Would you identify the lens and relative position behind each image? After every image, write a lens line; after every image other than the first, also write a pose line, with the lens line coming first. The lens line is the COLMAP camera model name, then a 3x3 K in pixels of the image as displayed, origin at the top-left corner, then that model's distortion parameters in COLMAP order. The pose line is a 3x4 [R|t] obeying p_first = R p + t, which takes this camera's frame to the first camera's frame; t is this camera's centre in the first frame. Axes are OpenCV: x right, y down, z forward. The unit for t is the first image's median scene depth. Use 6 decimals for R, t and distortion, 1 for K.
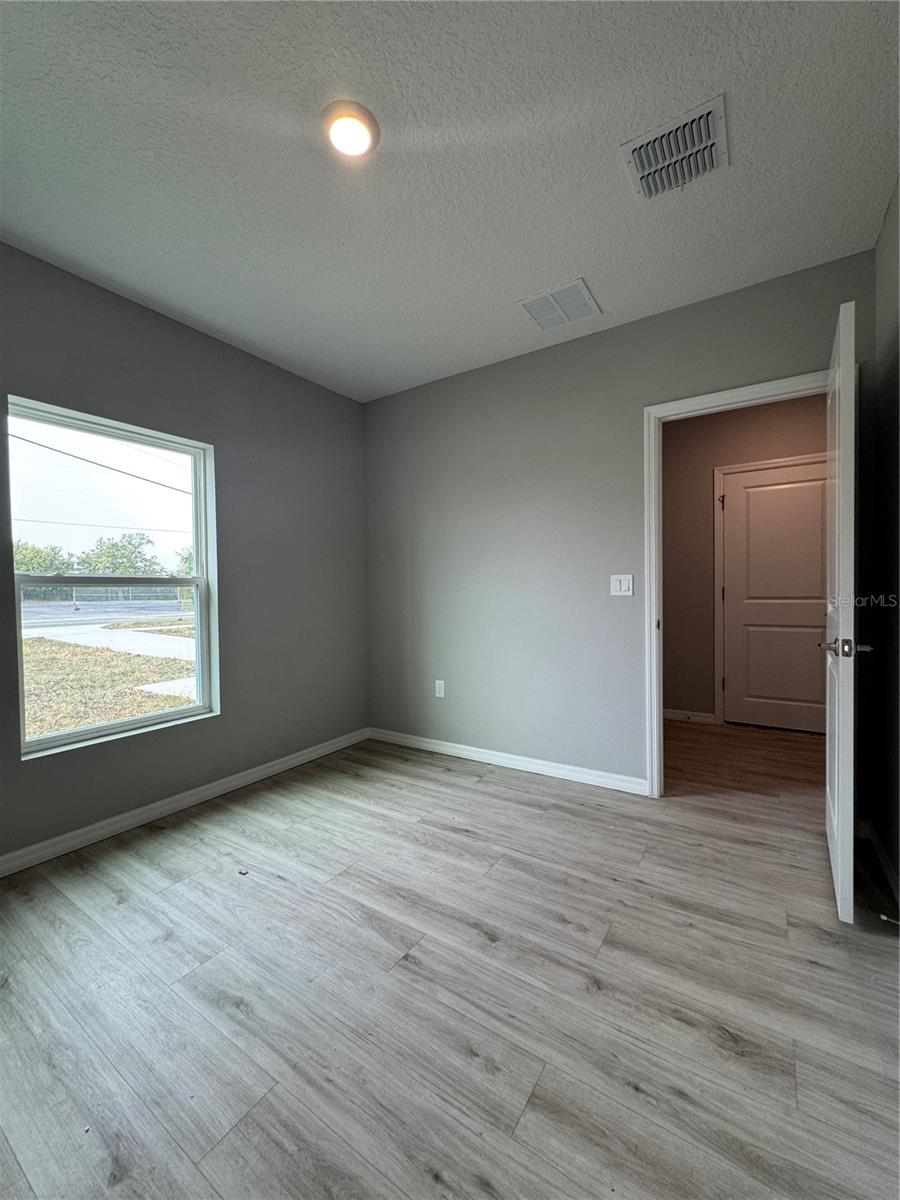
lens RADIAL K [[479.3, 0, 447.1], [0, 479.3, 601.4], [0, 0, 1]] dist [-0.006221, 0.001189]
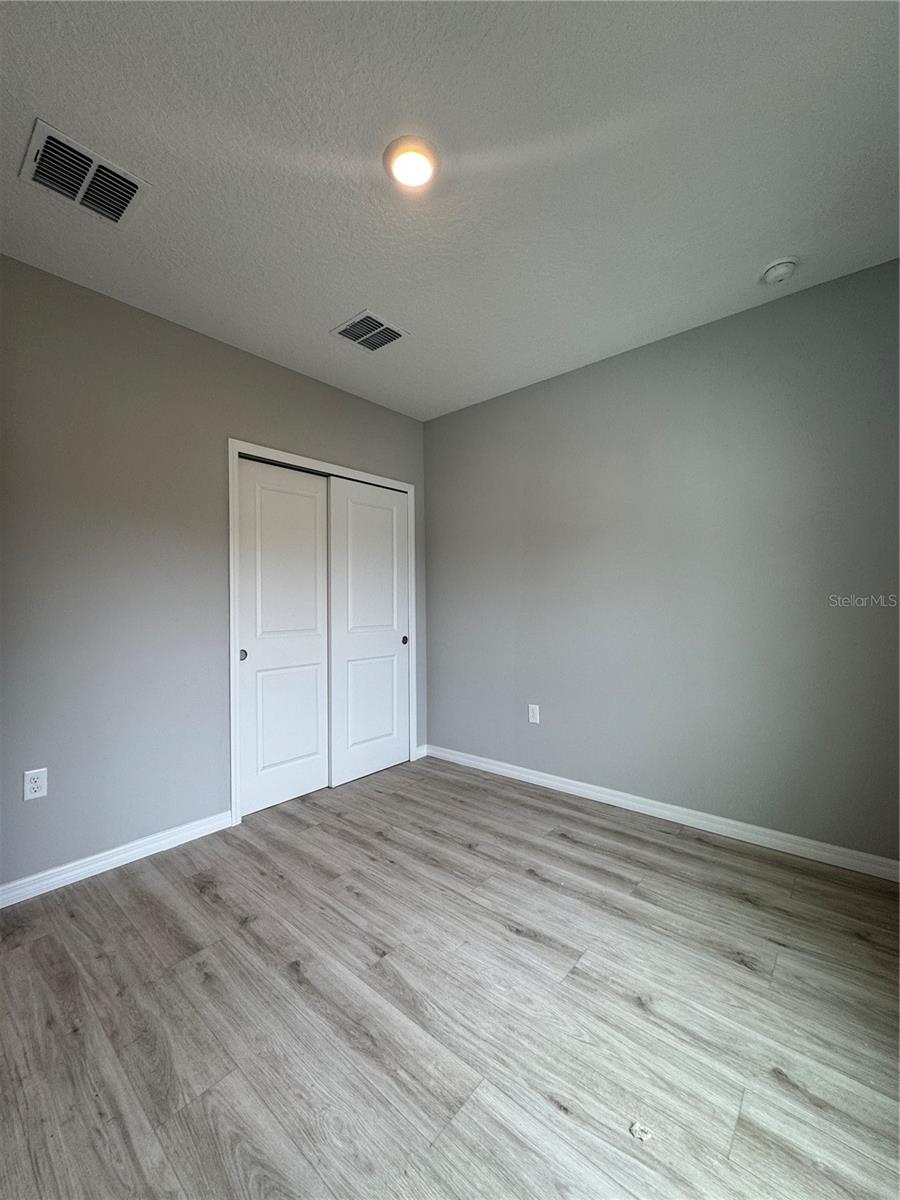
lens RADIAL K [[479.3, 0, 448.5], [0, 479.3, 595.3], [0, 0, 1]] dist [-0.006221, 0.001189]
pose [[-0.992357, 0.027032, 0.120405, -0.363537], [0.028295, 0.999561, 0.008789, -0.069572], [-0.120115, 0.012129, -0.992686, 1.937355]]
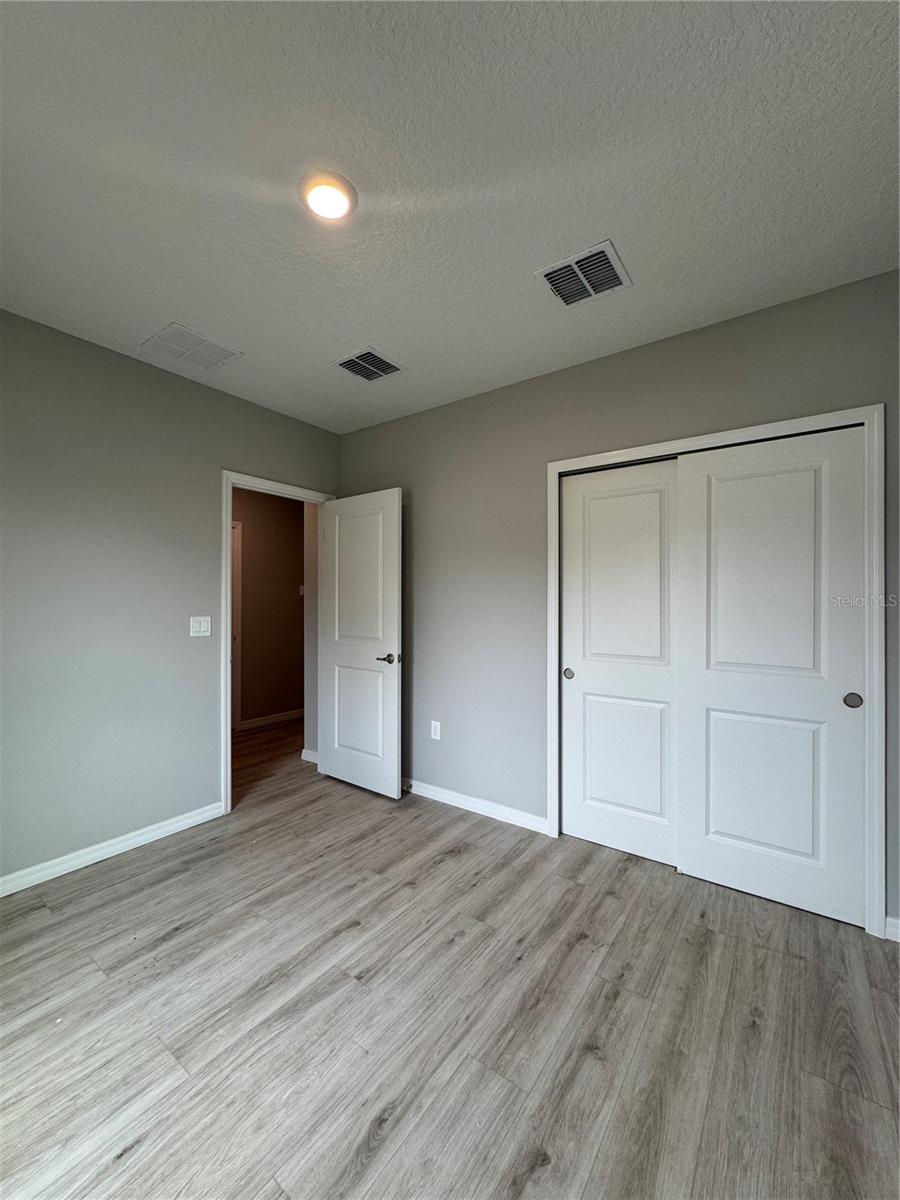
lens RADIAL K [[479.3, 0, 453.6], [0, 479.3, 595.9], [0, 0, 1]] dist [-0.006221, 0.001189]
pose [[0.035778, 0.028515, 0.998953, -1.145217], [0.022391, 0.999319, -0.029327, -0.098274], [-0.999109, 0.023417, 0.035115, 0.681712]]
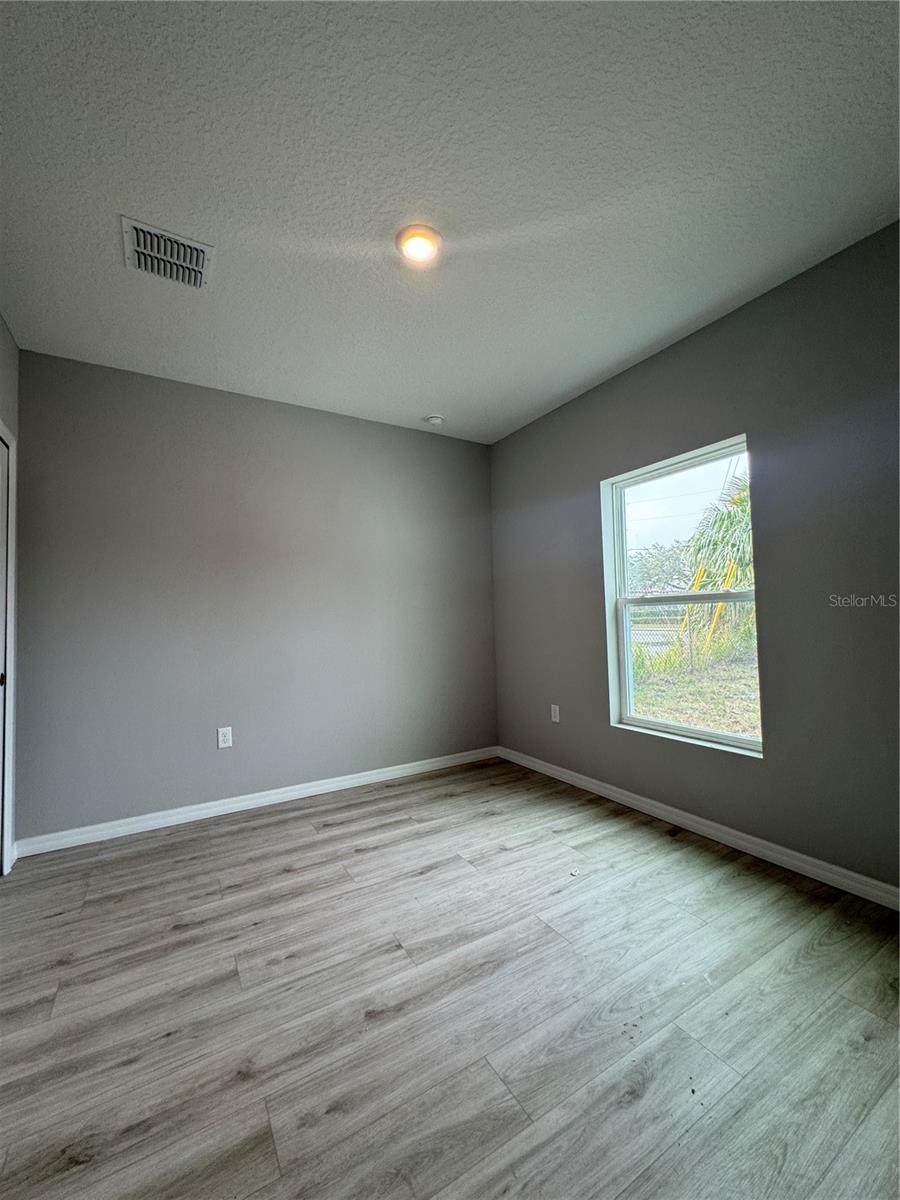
lens RADIAL K [[479.3, 0, 452.5], [0, 479.3, 595.8], [0, 0, 1]] dist [-0.006221, 0.001189]
pose [[-0.424150, -0.017711, -0.905419, 0.837571], [0.010781, 0.999639, -0.024604, -0.040983], [0.905528, -0.020197, -0.423806, 1.515902]]
